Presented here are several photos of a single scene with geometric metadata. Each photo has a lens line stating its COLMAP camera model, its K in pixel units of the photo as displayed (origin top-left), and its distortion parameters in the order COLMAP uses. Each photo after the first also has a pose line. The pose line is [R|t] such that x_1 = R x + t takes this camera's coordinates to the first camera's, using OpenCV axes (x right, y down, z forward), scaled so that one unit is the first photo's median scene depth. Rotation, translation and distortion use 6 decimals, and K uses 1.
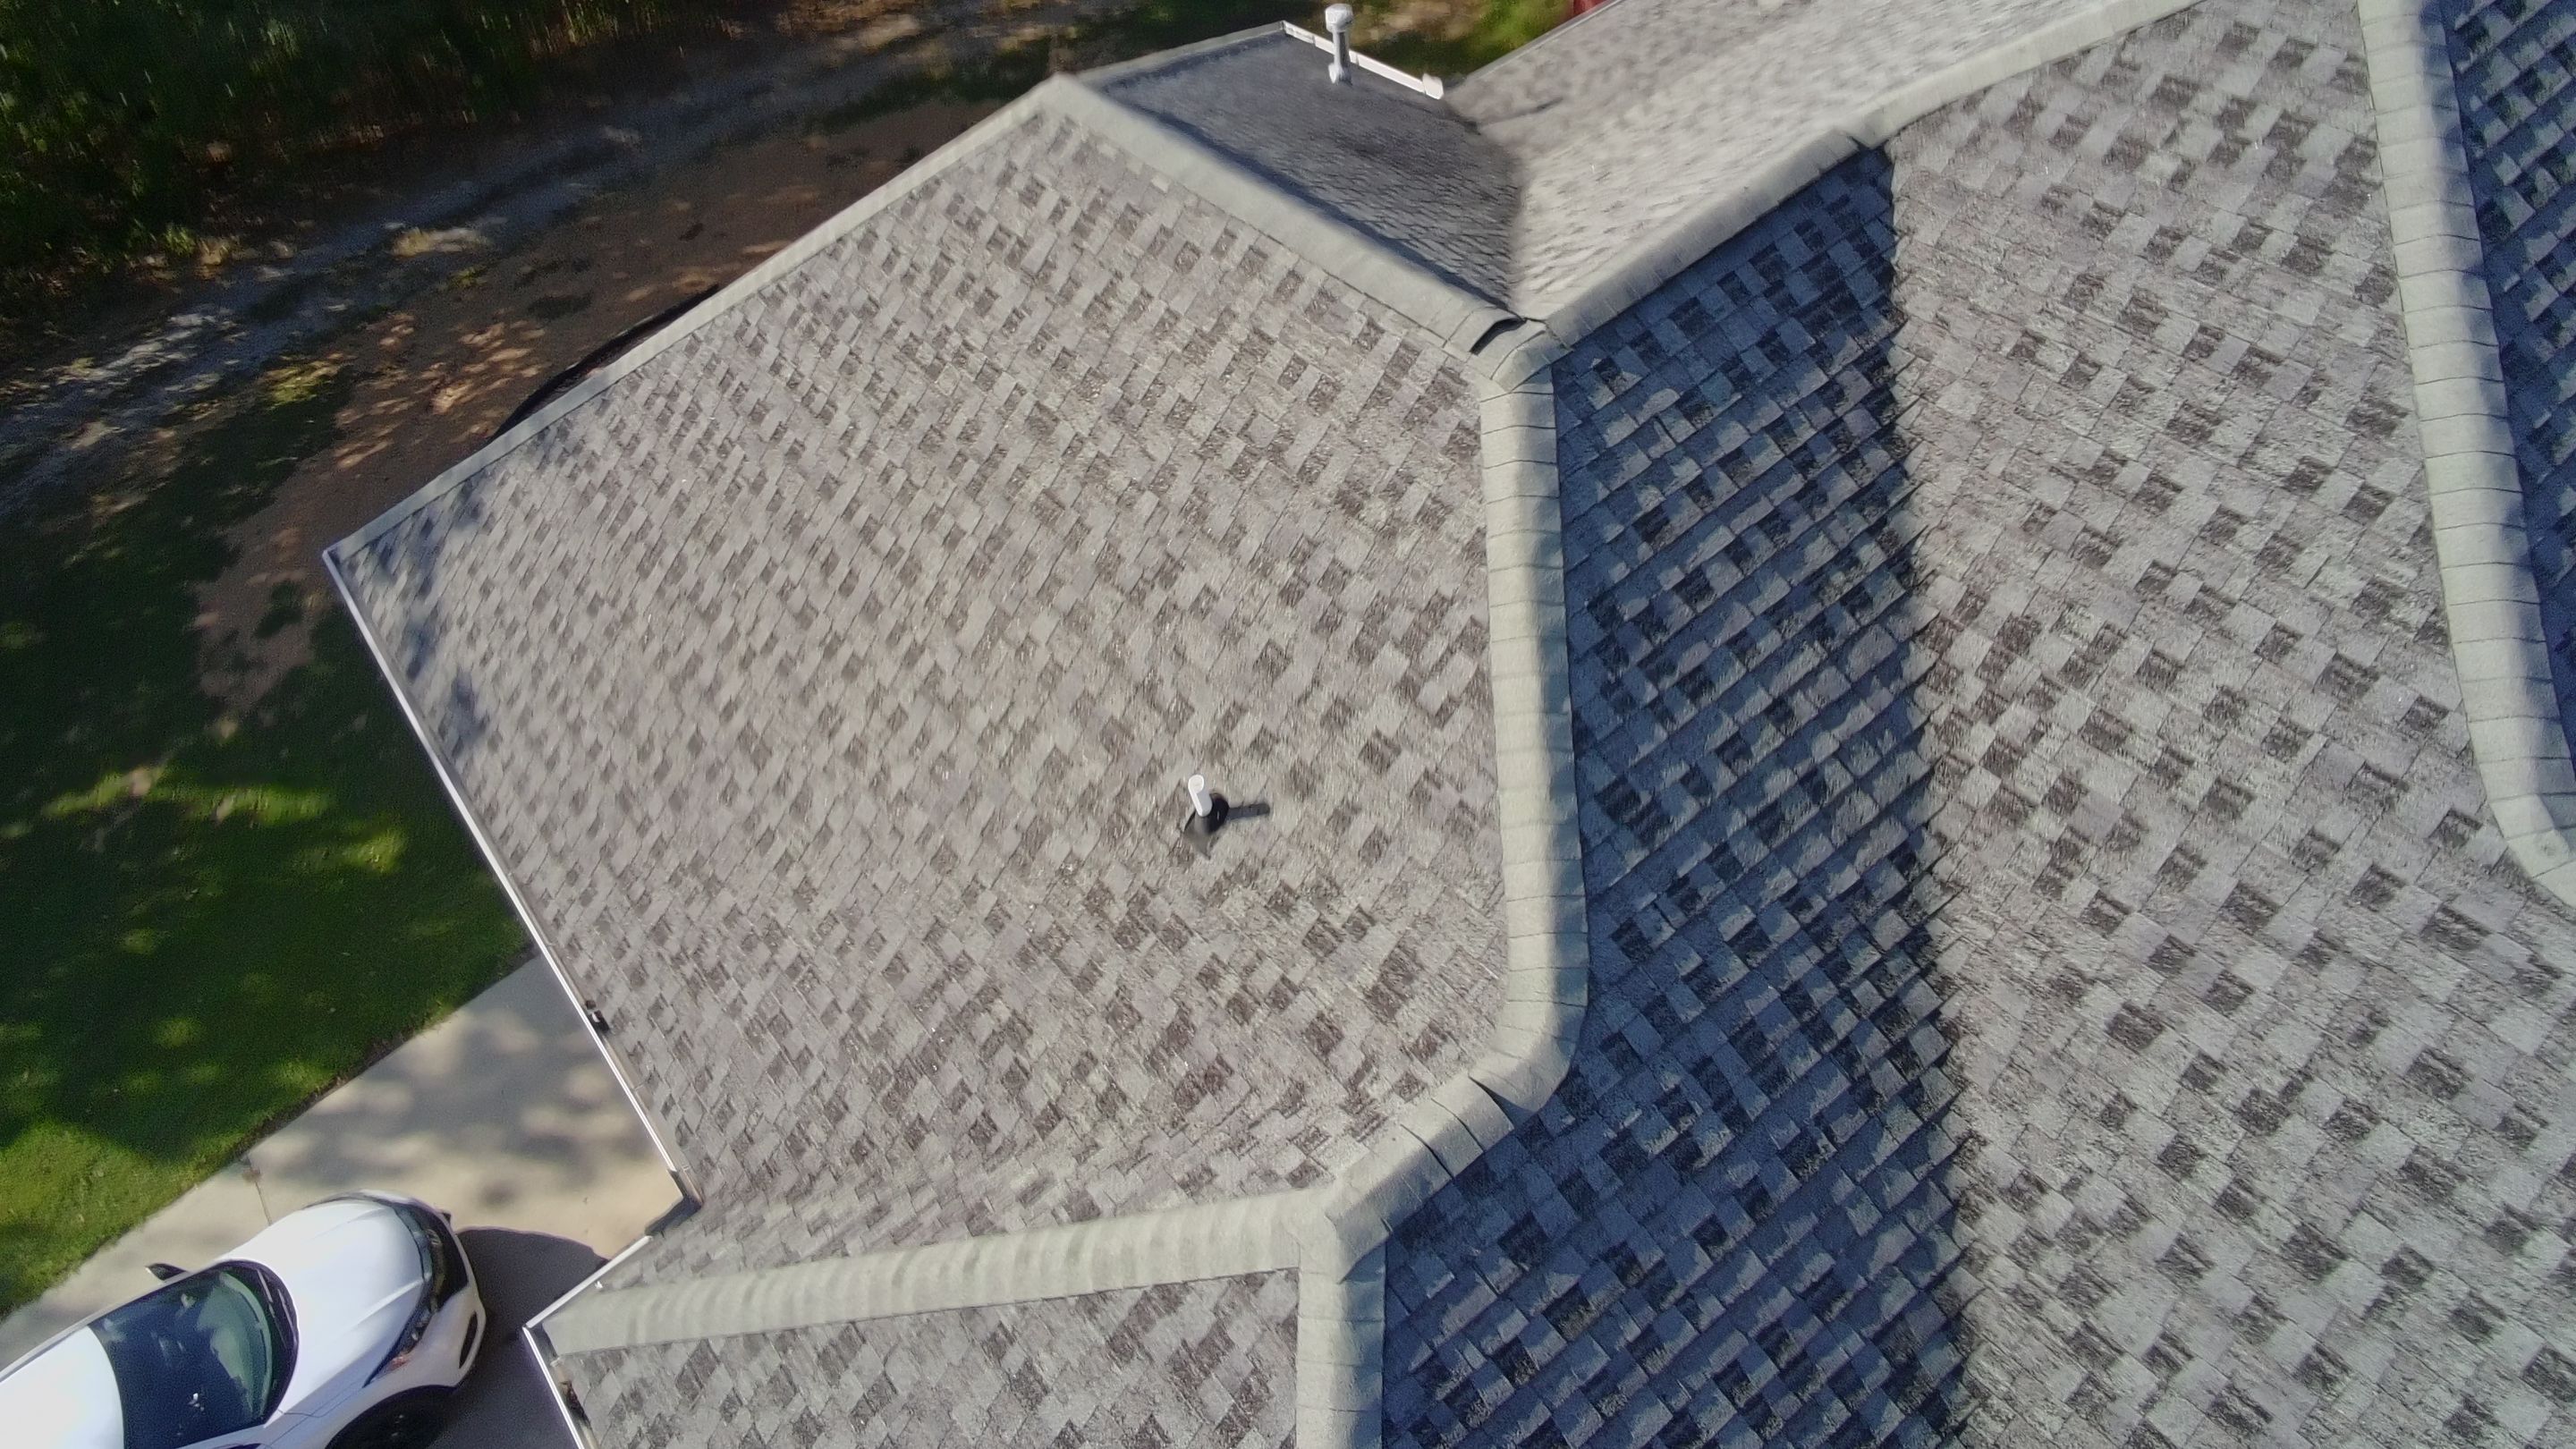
lens RADIAL K [[1581.8, 0, 1284.9], [0, 1581.8, 722.5], [0, 0, 1]] dist [-0.038937, 0.006401]
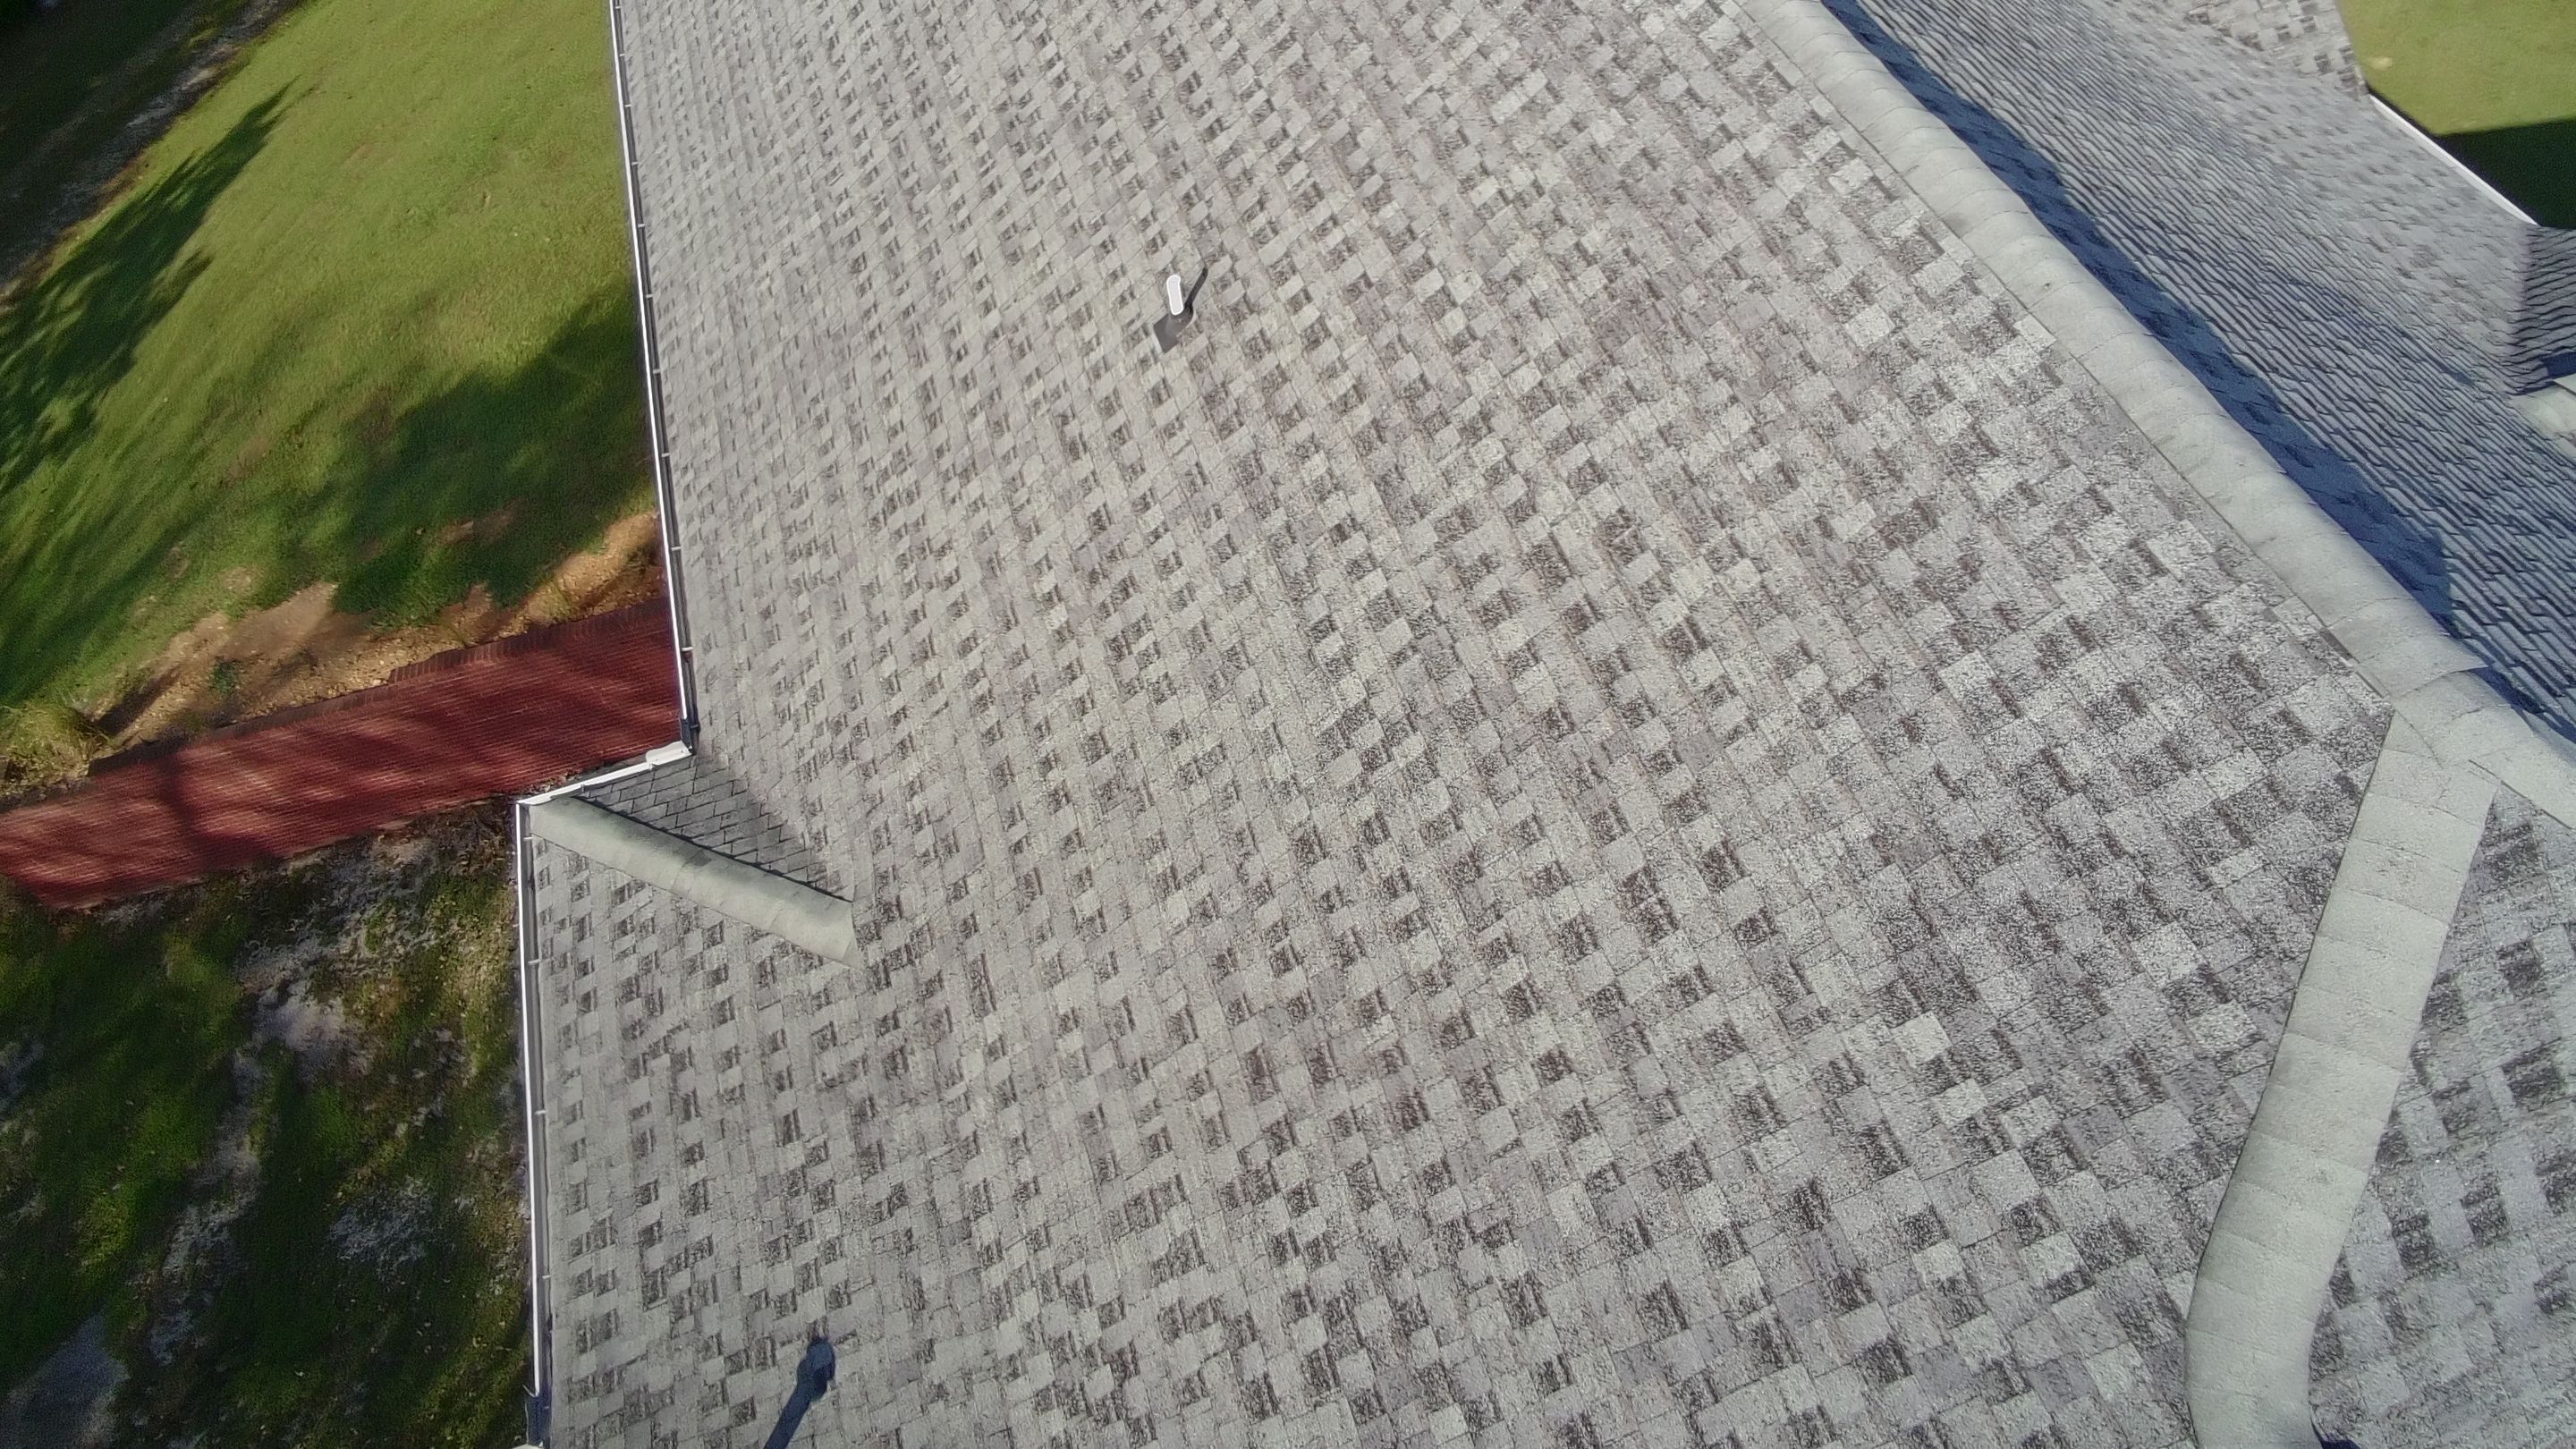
lens RADIAL K [[1581.8, 0, 1293.7], [0, 1581.8, 720.1], [0, 0, 1]] dist [-0.038937, 0.006401]
pose [[0.365861, -0.696138, 0.617687, 0.078572], [0.751860, 0.612244, 0.244671, -1.079450], [-0.548500, 0.374898, 0.747395, 0.756056]]
